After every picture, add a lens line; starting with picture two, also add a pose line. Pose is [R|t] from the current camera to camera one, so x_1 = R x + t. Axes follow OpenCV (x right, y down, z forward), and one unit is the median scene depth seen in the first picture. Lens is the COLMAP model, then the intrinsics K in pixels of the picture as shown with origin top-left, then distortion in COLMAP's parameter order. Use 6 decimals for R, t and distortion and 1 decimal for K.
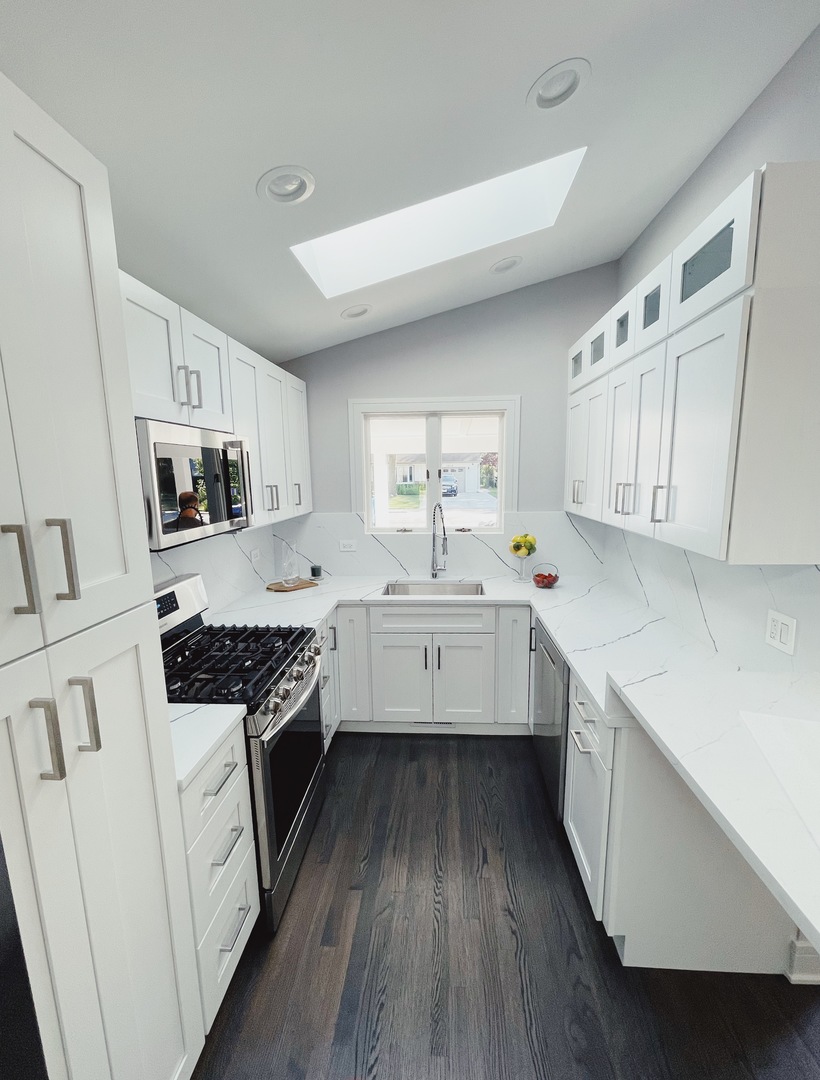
lens RADIAL K [[466.9, 0, 413.3], [0, 466.9, 547.6], [0, 0, 1]] dist [0.022898, -0.000687]
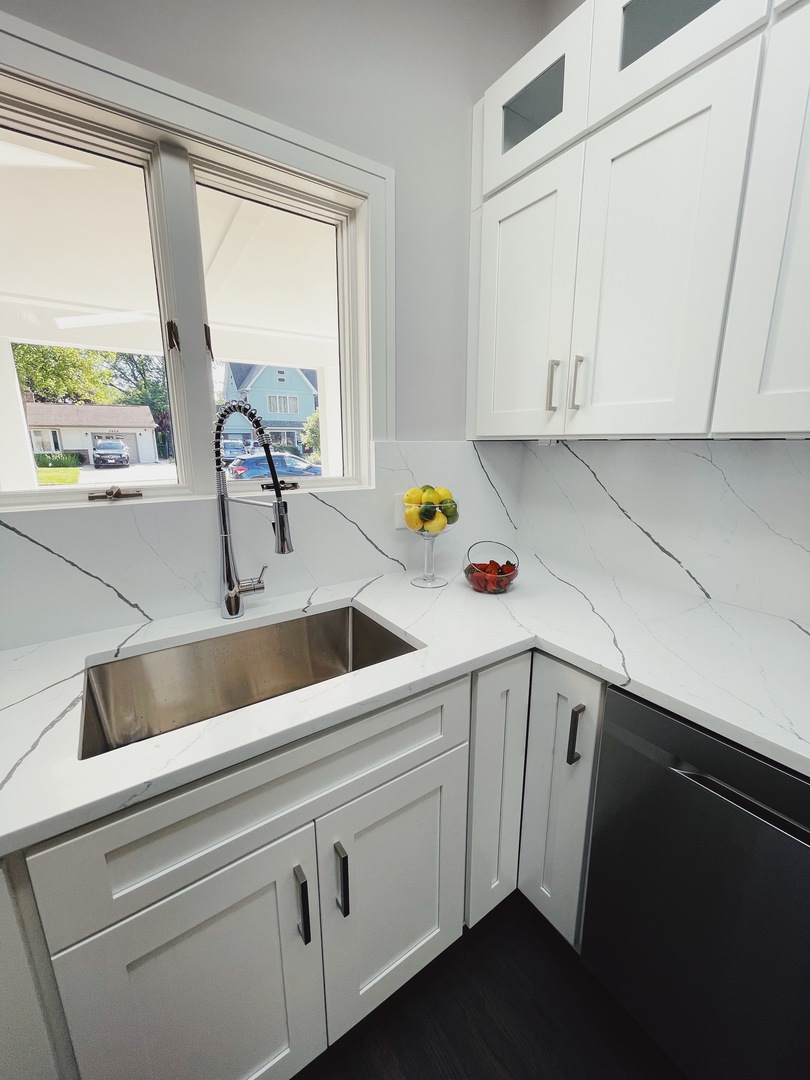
lens RADIAL K [[437.5, 0, 406.1], [0, 437.5, 539.4], [0, 0, 1]] dist [0.000416, -0.000974]
pose [[0.788519, -0.123016, 0.602582, -0.060532], [0.090583, 0.992336, 0.084050, -0.014876], [-0.608303, -0.011691, 0.793618, 0.739857]]
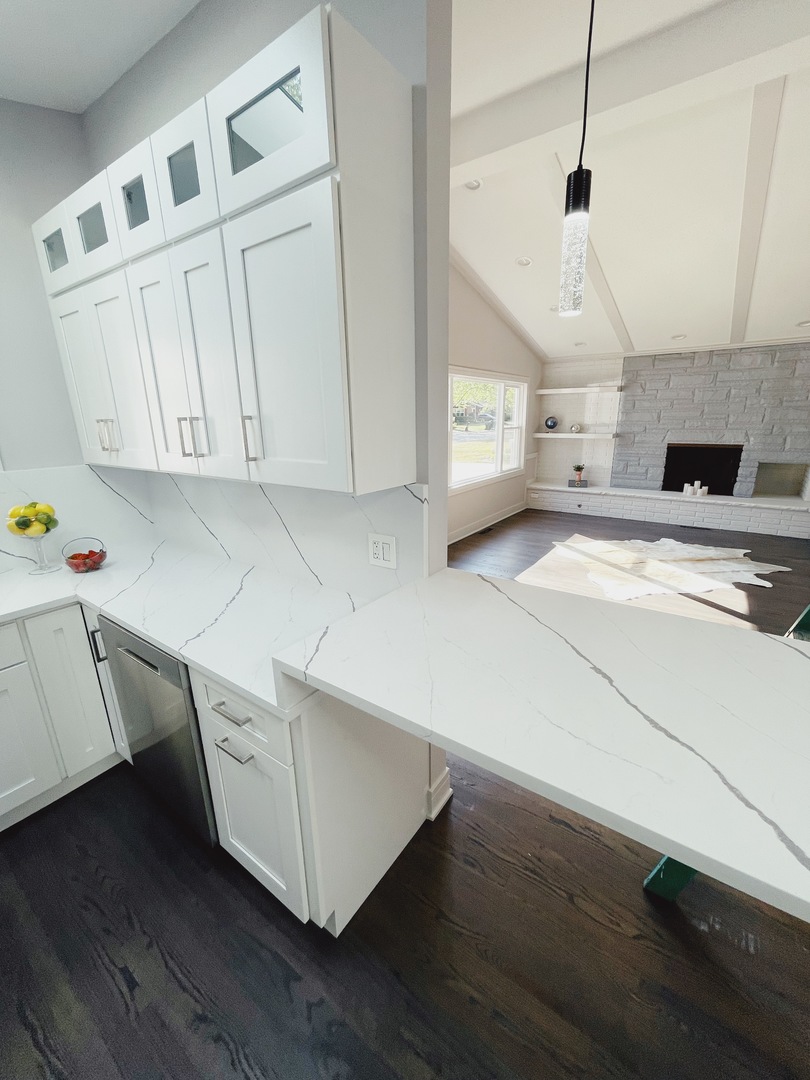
lens RADIAL K [[437.5, 0, 412.2], [0, 437.5, 540.1], [0, 0, 1]] dist [0.000416, -0.000974]
pose [[0.522674, -0.226625, 0.821859, -0.006444], [0.145648, 0.973585, 0.175836, -0.007665], [-0.839999, 0.027797, 0.541875, 0.216689]]
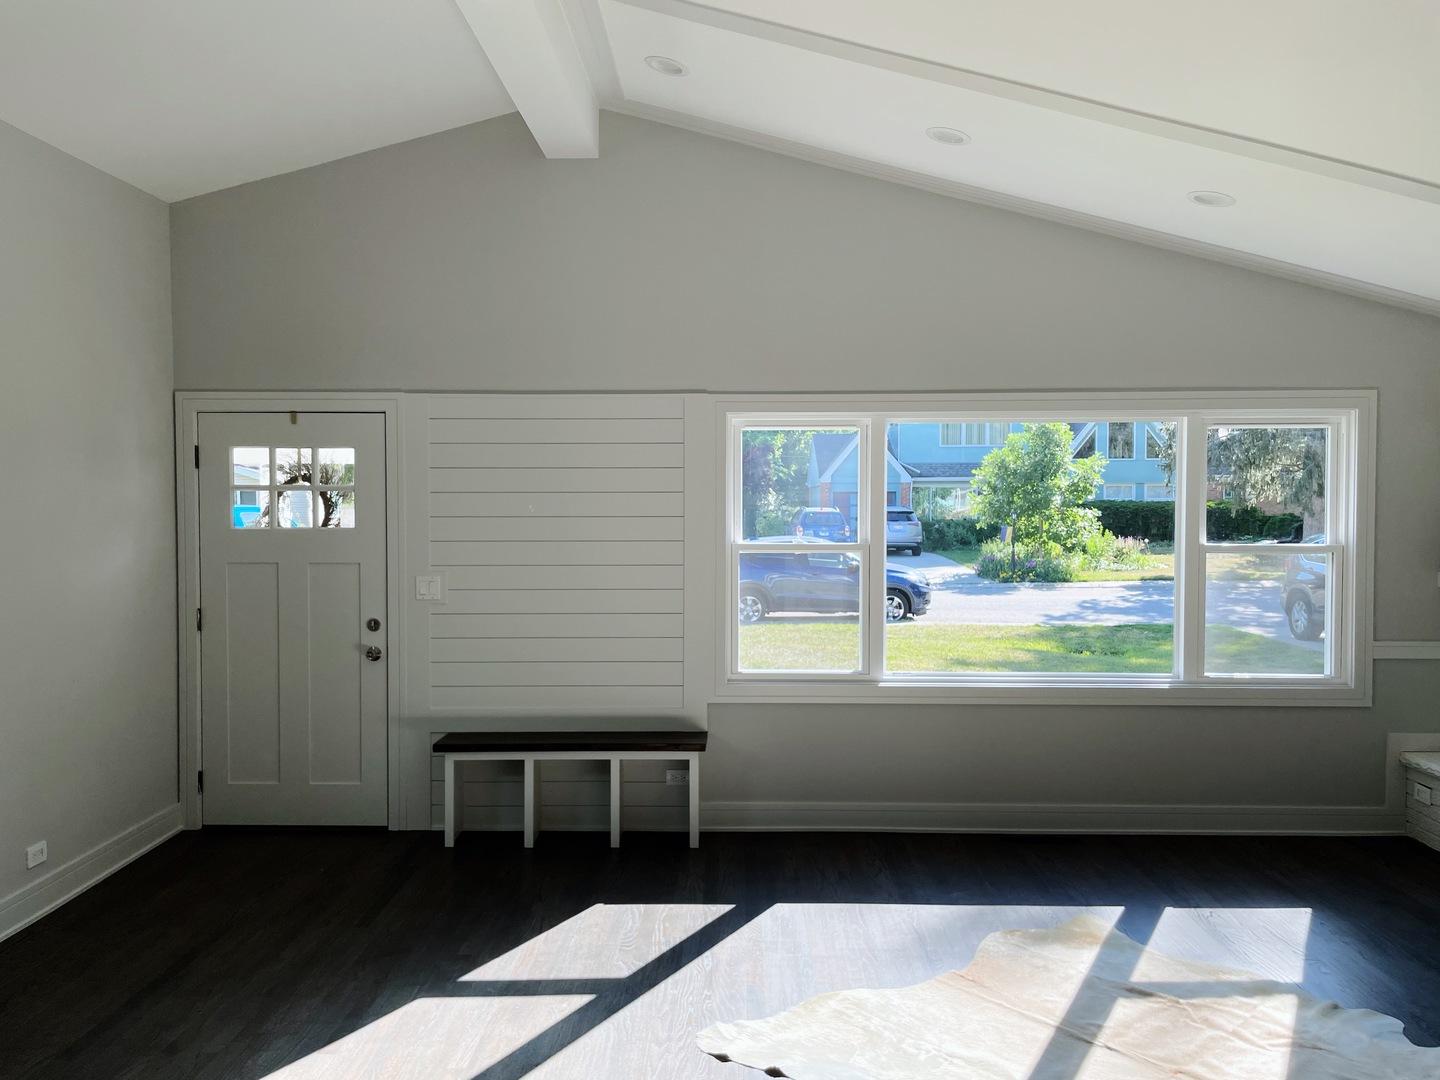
lens RADIAL K [[1092.6, 0, 718.5], [0, 1092.6, 540.6], [0, 0, 1]] dist [0.086916, -0.106299]
pose [[0.998633, 0.011985, 0.050869, 1.365605], [-0.005309, 0.991578, -0.129405, 0.131843], [-0.051992, 0.128958, 0.990286, -0.793242]]
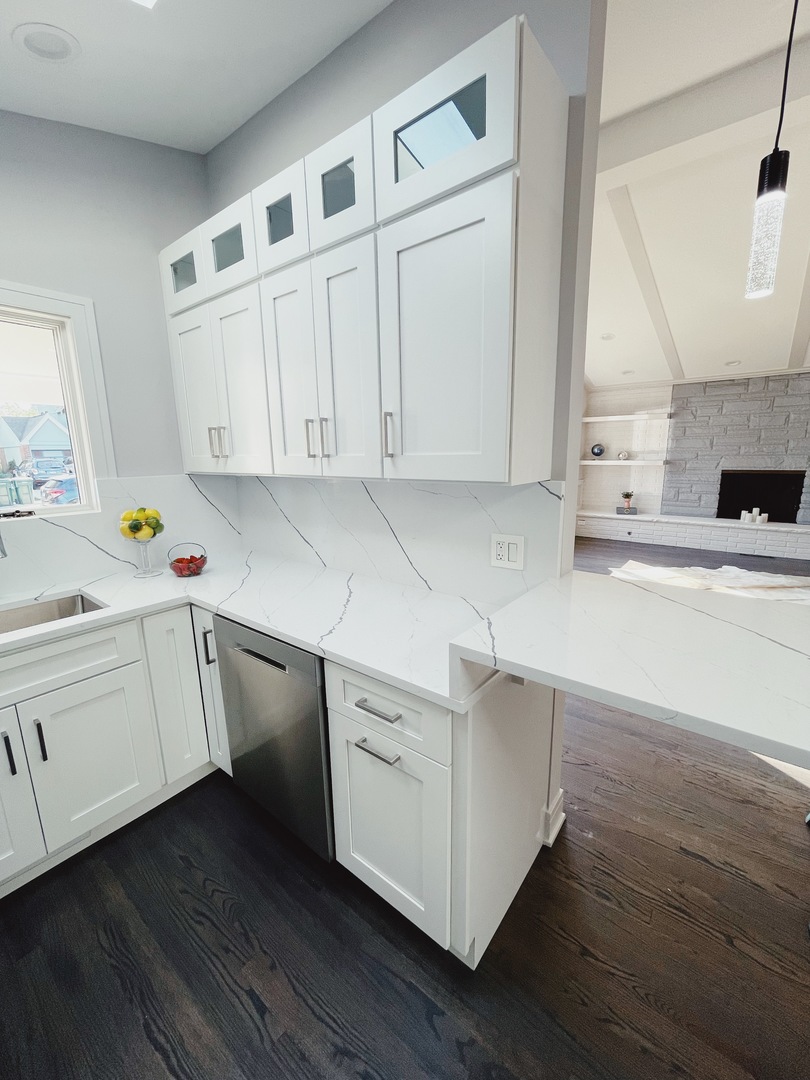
lens RADIAL K [[437.5, 0, 412.5], [0, 437.5, 539.5], [0, 0, 1]] dist [0.000416, -0.000974]
pose [[0.566983, -0.158037, 0.808427, -0.075099], [0.141069, 0.985553, 0.093725, 0.015614], [-0.811560, 0.060903, 0.581087, 0.329212]]
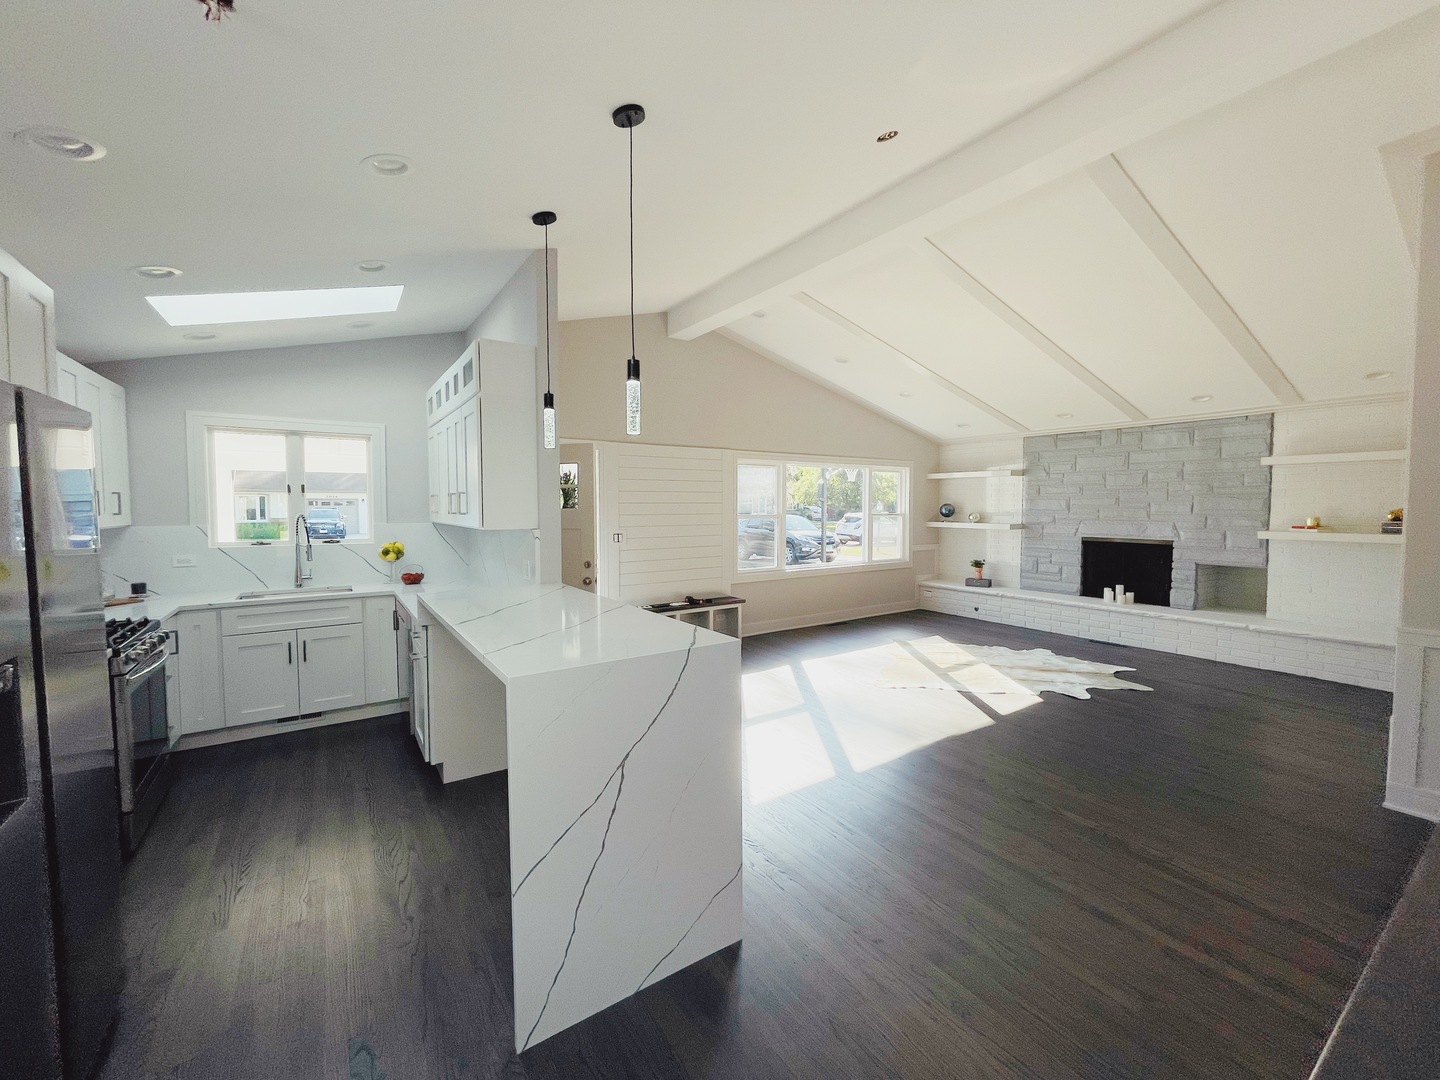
lens RADIAL K [[583.4, 0, 722.4], [0, 583.4, 533.3], [0, 0, 1]] dist [0.000416, -0.000974]
pose [[0.788219, -0.015185, 0.615208, -0.009731], [0.088869, 0.992026, -0.089374, 0.170600], [-0.608944, 0.125119, 0.783283, -0.704318]]
